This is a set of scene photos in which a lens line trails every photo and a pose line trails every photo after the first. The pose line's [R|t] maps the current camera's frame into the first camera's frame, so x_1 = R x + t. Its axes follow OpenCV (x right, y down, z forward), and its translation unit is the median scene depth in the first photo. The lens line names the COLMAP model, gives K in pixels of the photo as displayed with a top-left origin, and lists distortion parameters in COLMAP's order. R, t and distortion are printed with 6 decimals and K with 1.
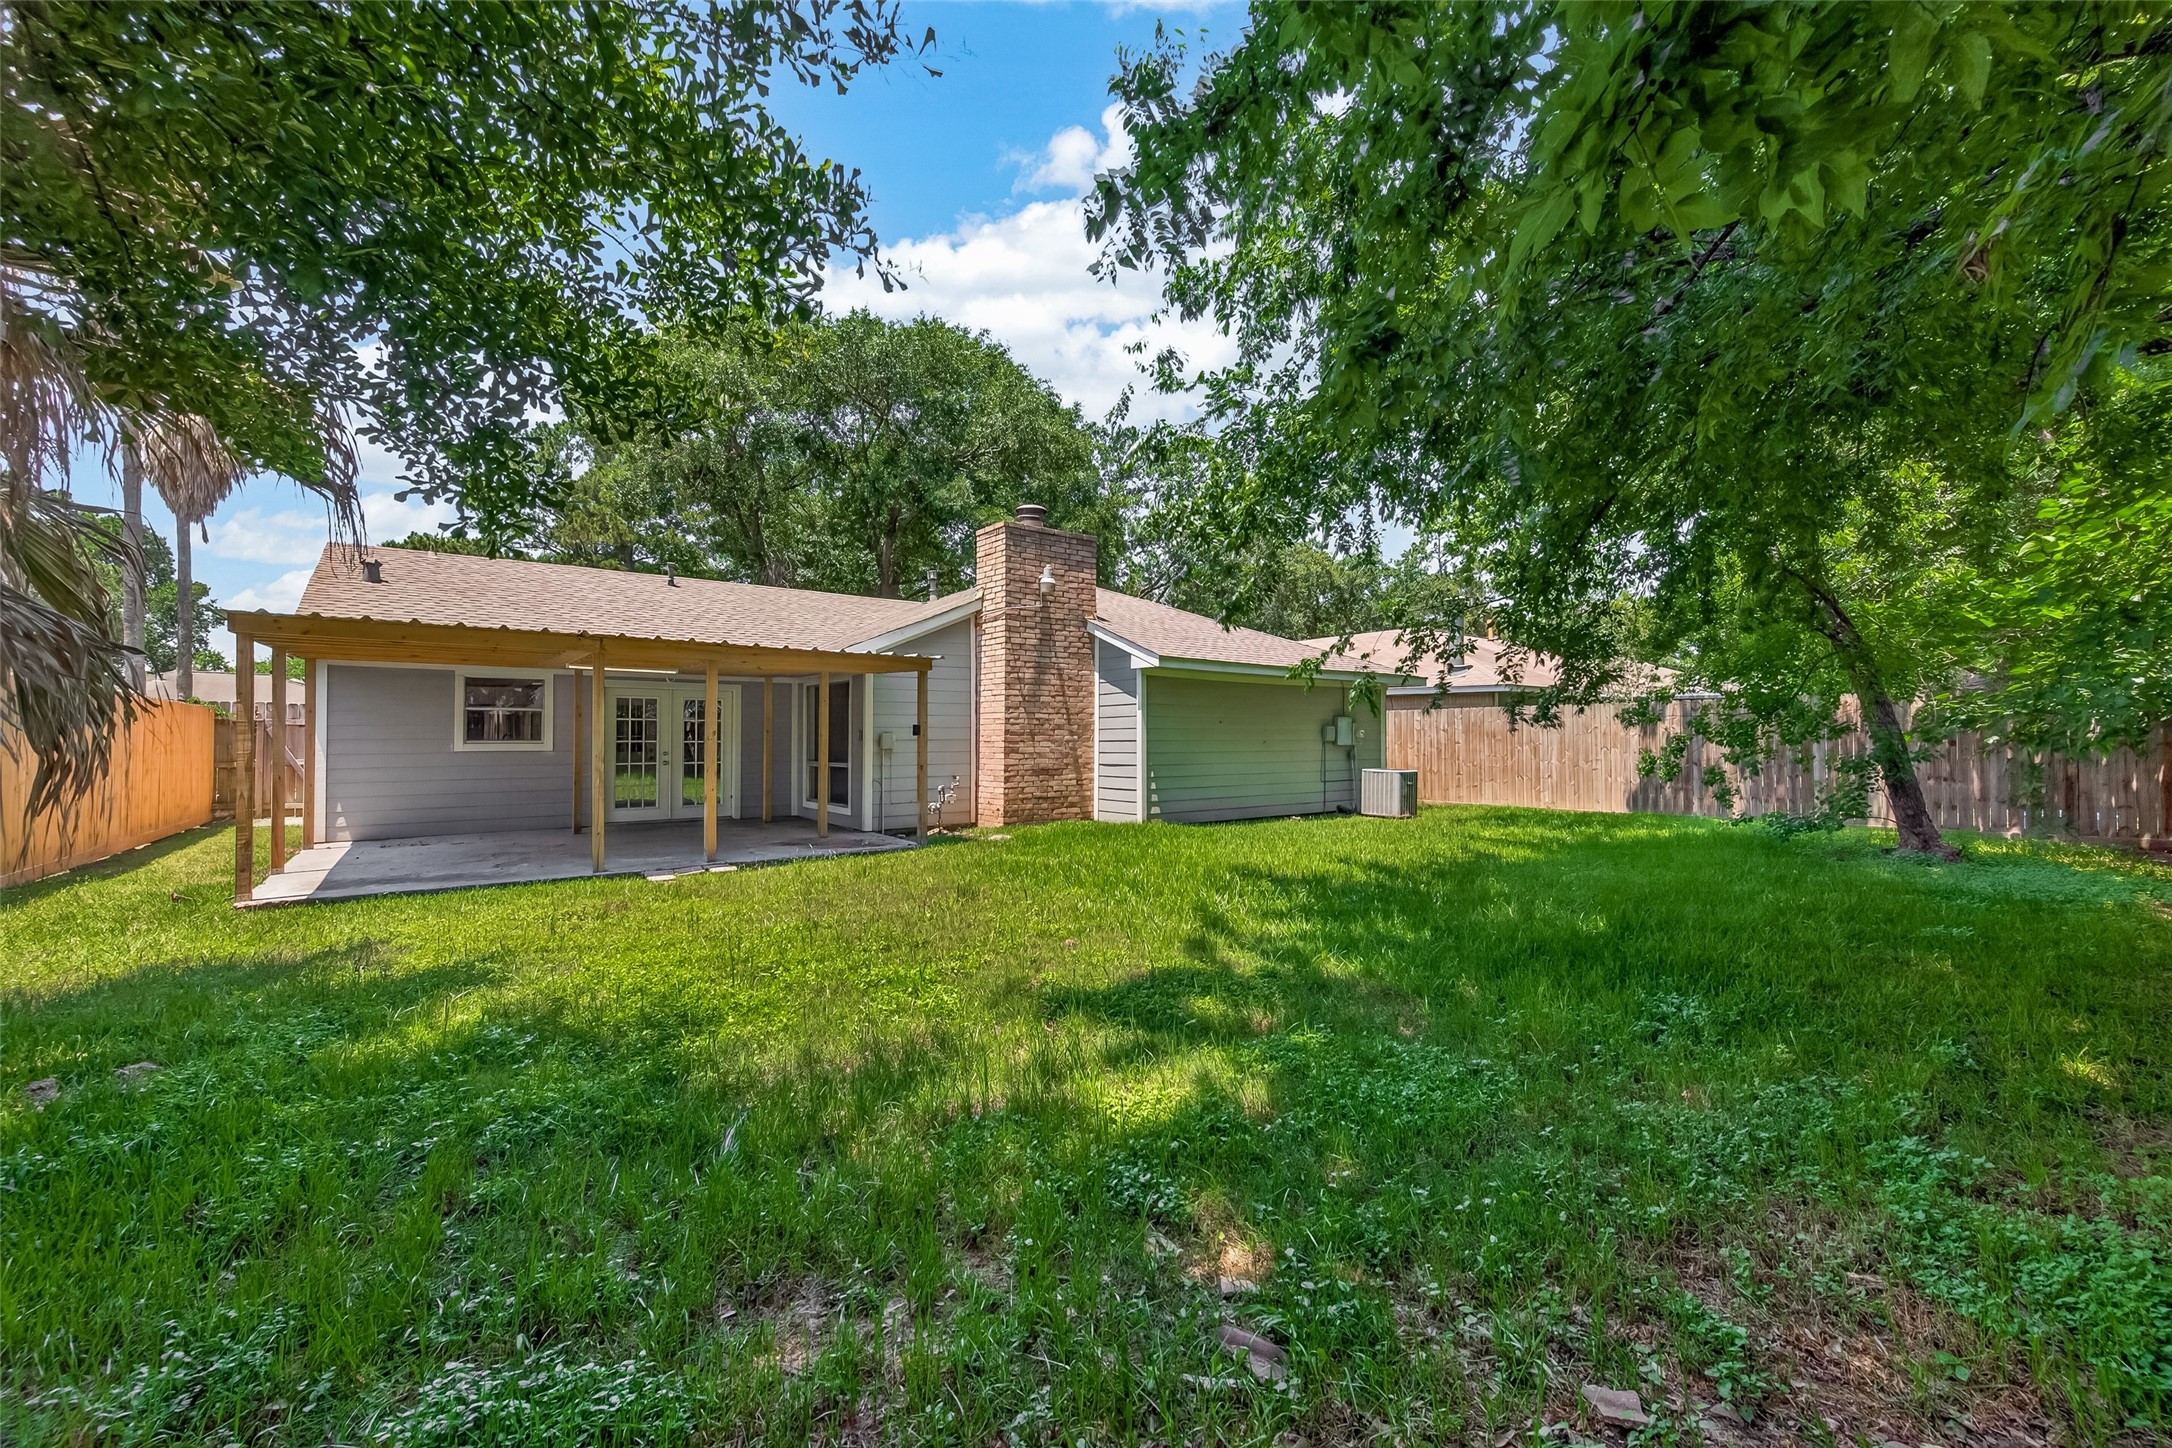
lens RADIAL K [[849.7, 0, 1092.8], [0, 849.7, 718.7], [0, 0, 1]] dist [0.000364, -0.000016]
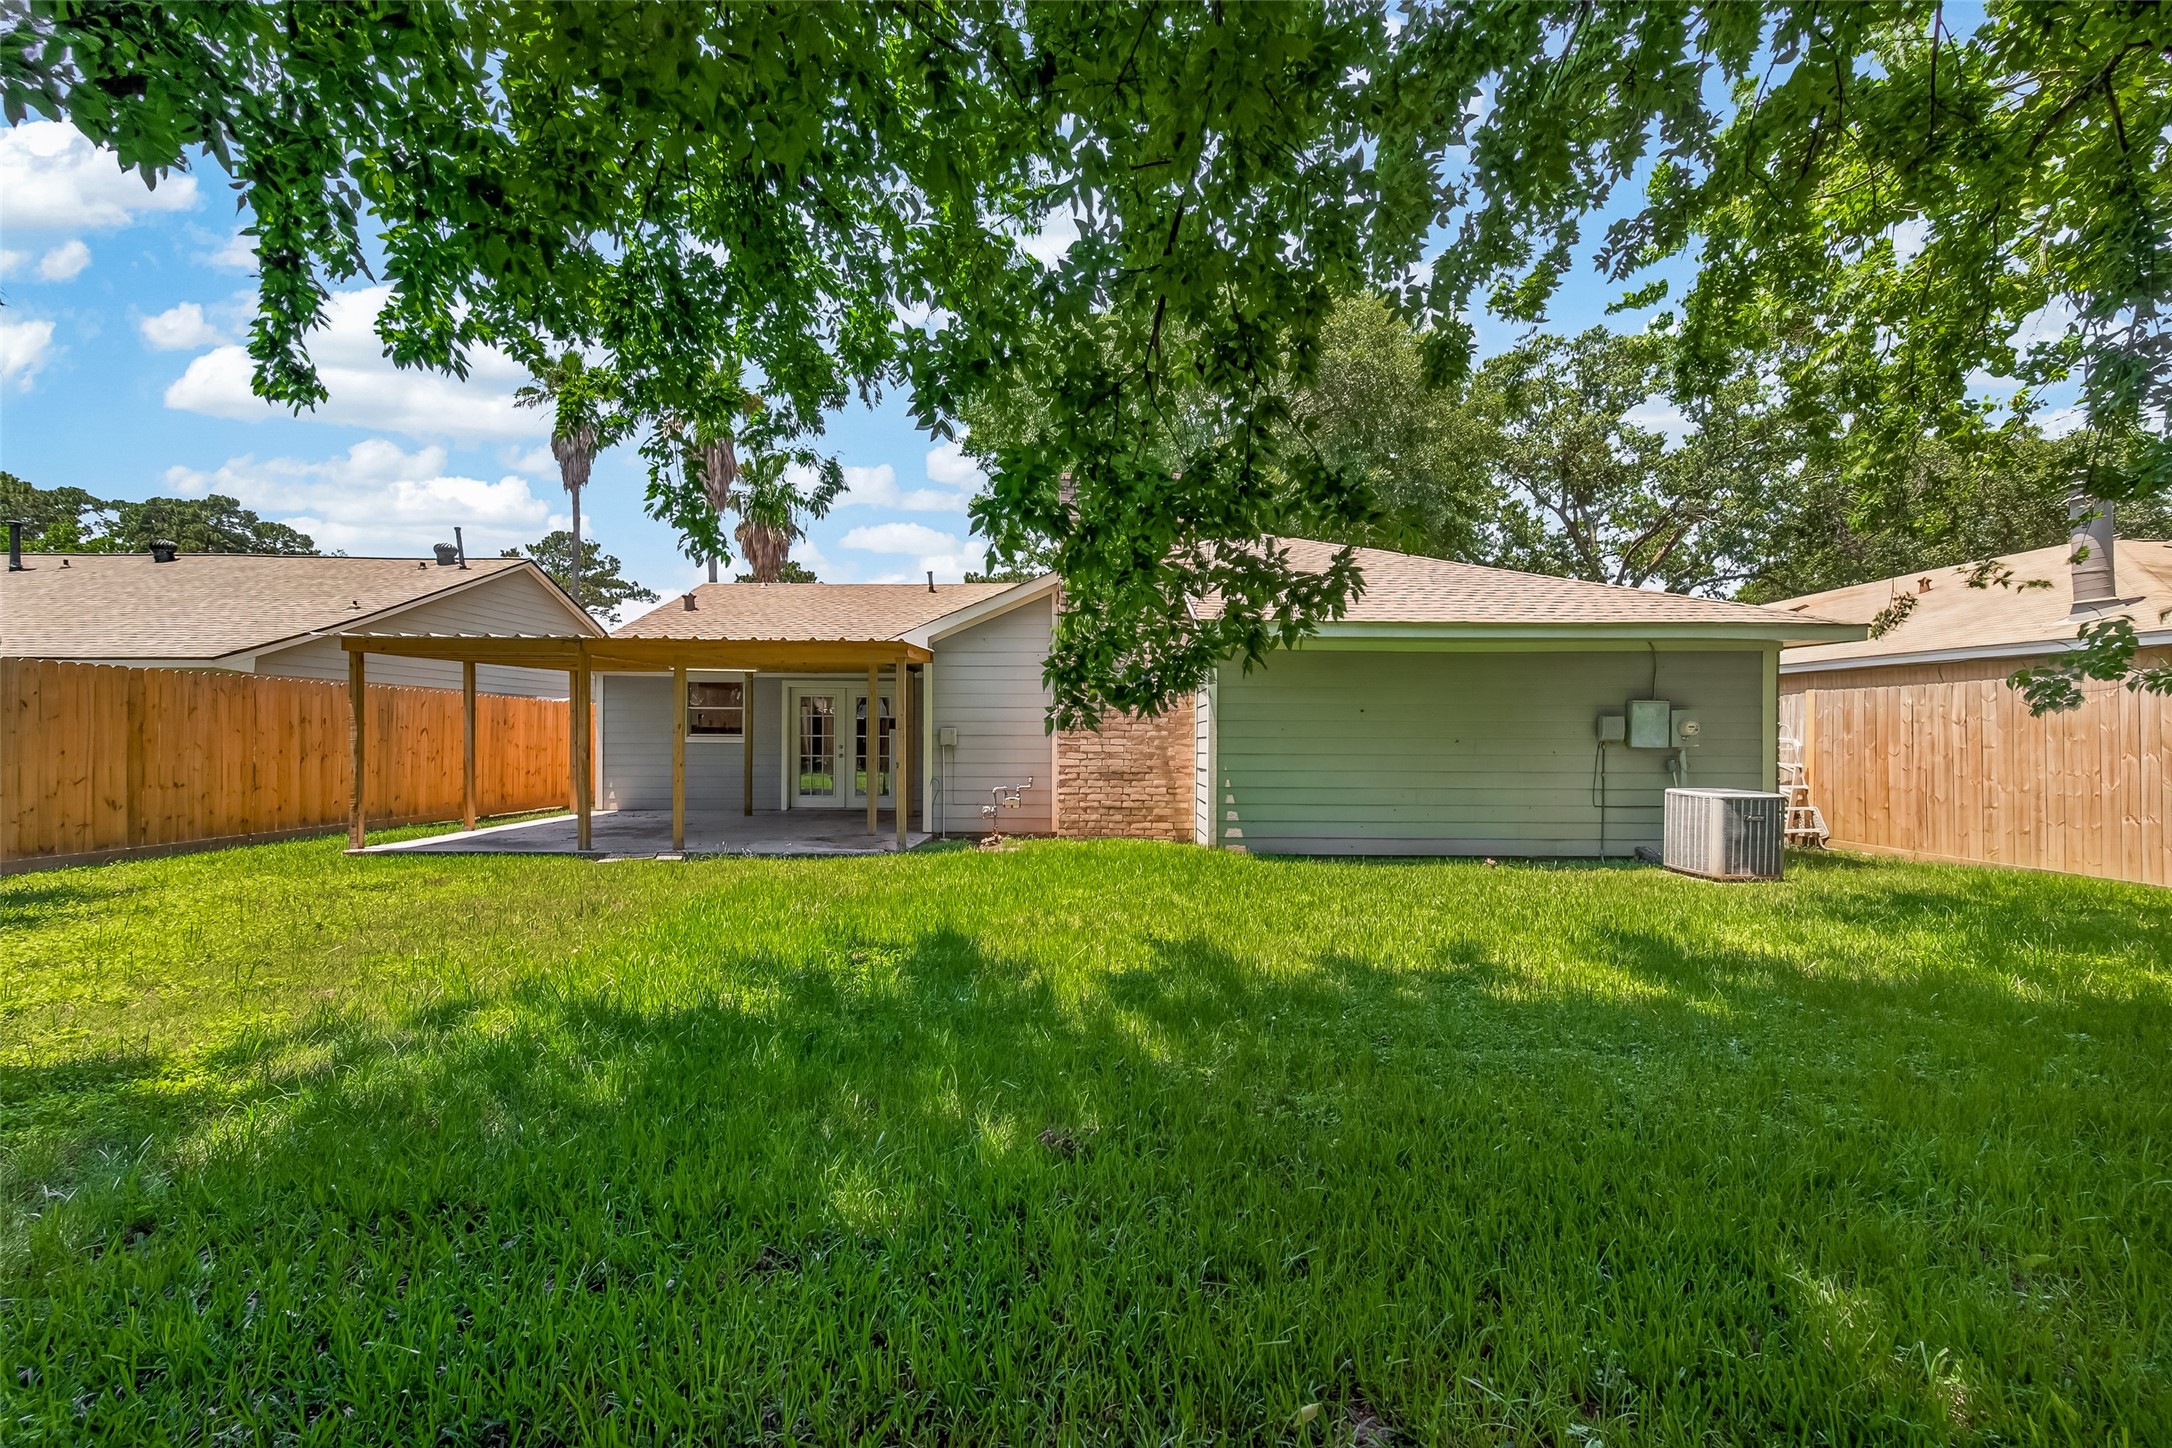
lens RADIAL K [[849.7, 0, 1092.8], [0, 849.7, 718.7], [0, 0, 1]] dist [0.000364, -0.000016]
pose [[0.795303, -0.006883, -0.606174, 0.419329], [0.009213, 0.999957, 0.000733, 0.007601], [0.606143, -0.006167, 0.795332, 0.342096]]
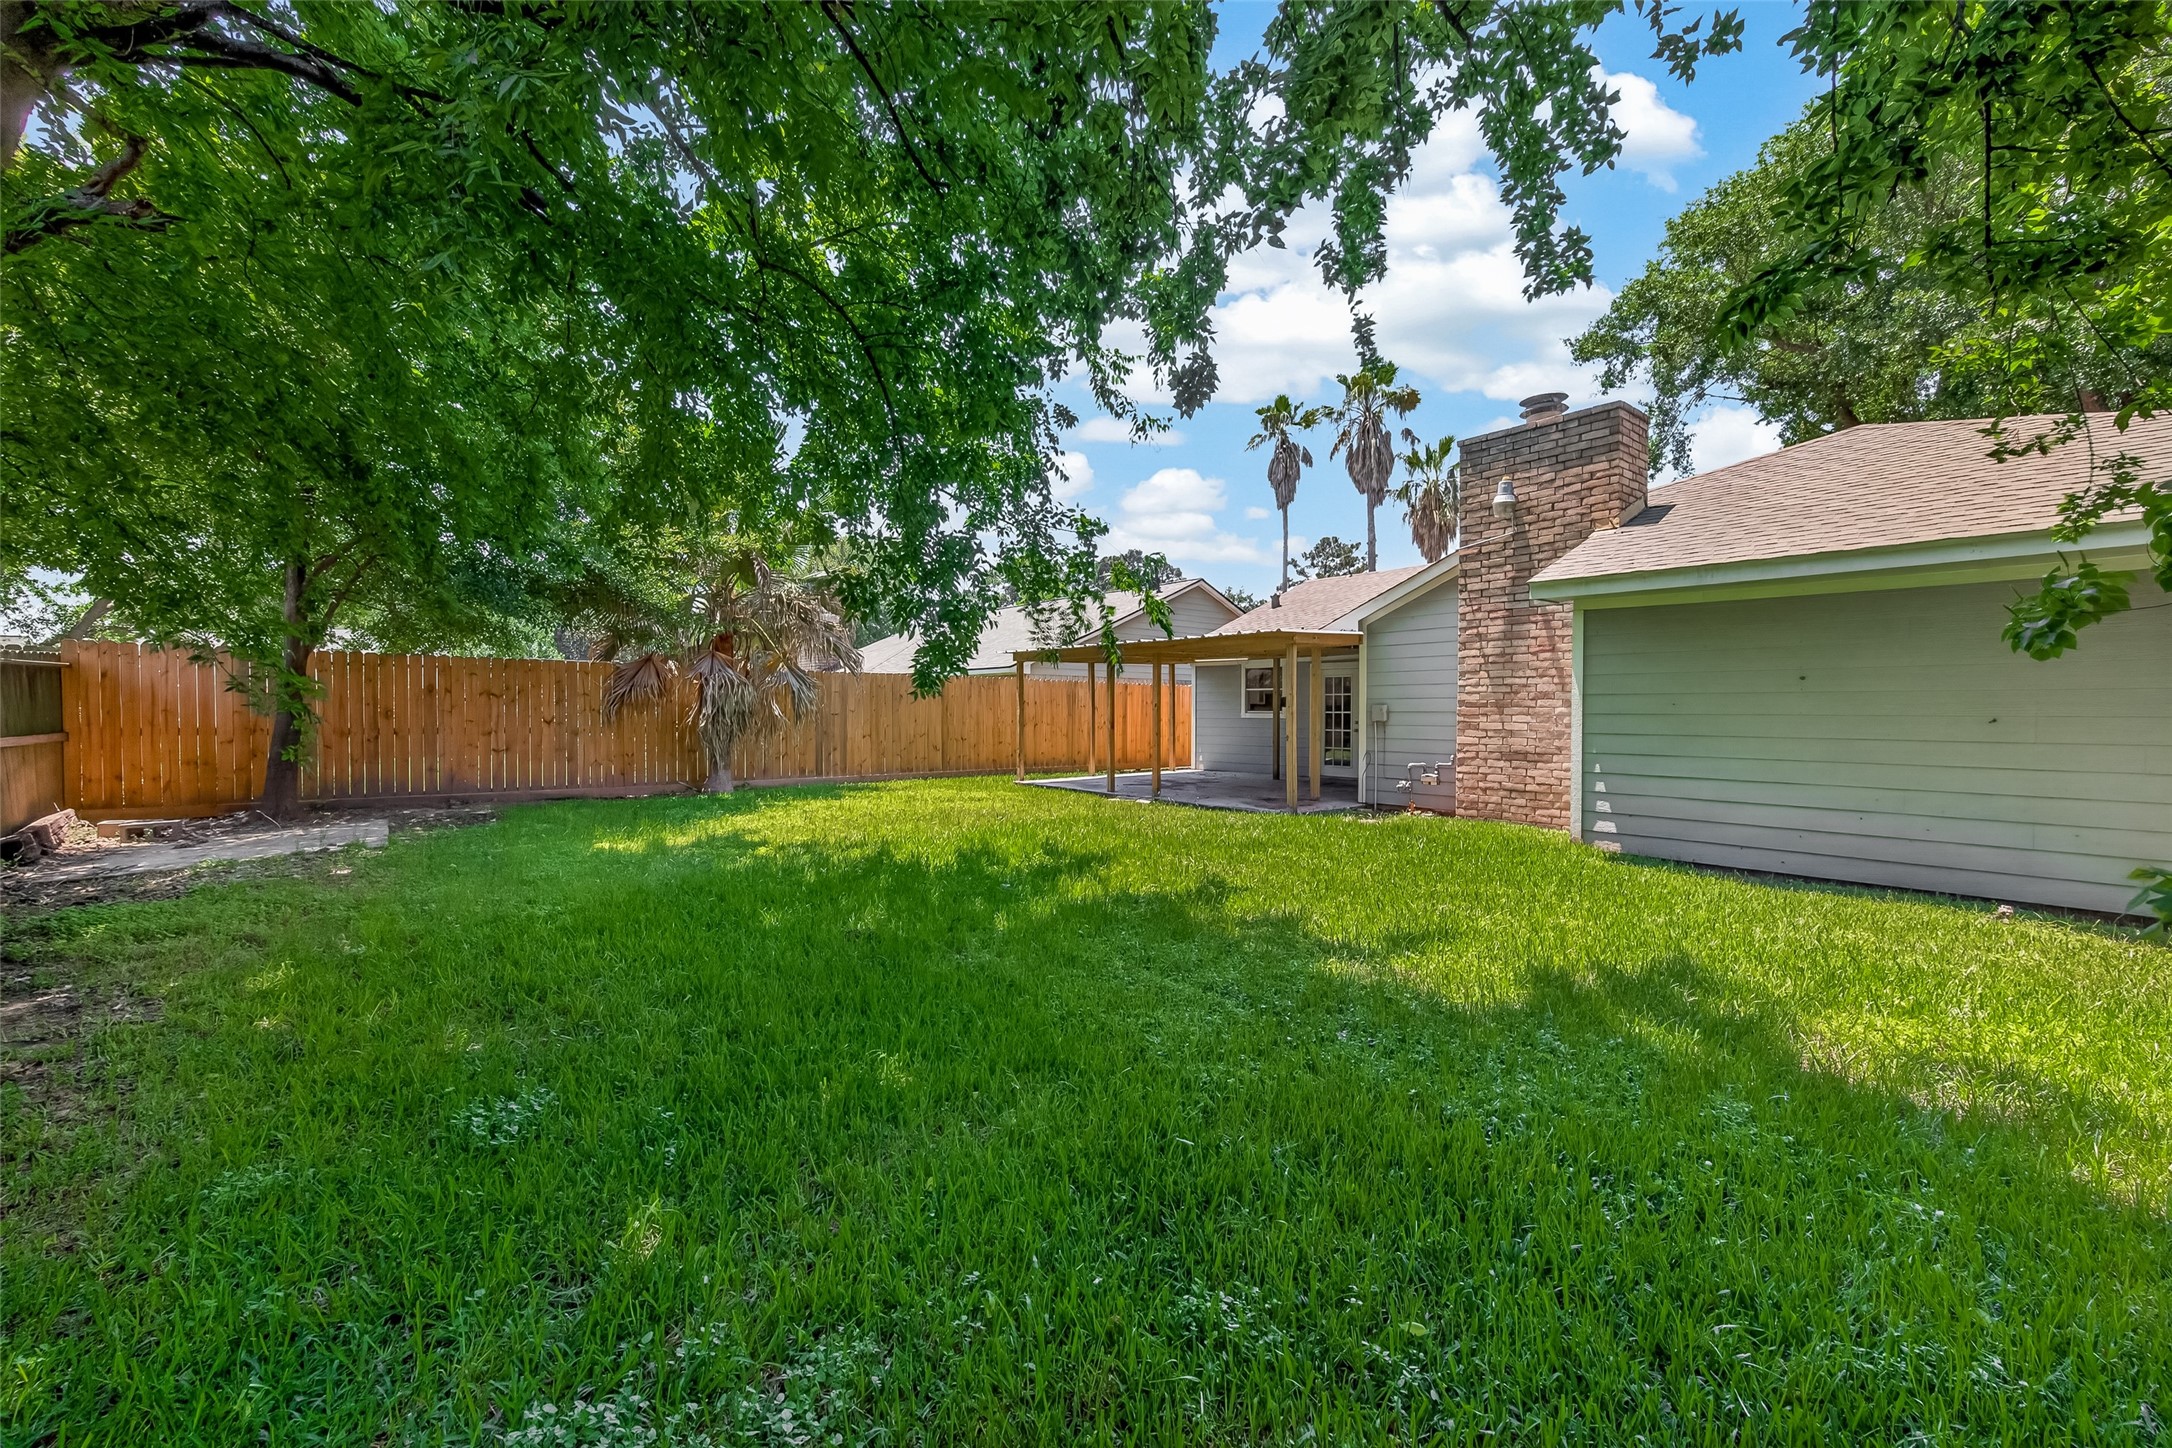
lens RADIAL K [[849.7, 0, 1092.8], [0, 849.7, 718.7], [0, 0, 1]] dist [0.000364, -0.000016]
pose [[0.047154, 0.012367, -0.998811, 0.672711], [0.020839, 0.999694, 0.013362, 0.012522], [0.998670, -0.021444, 0.046882, 0.594246]]
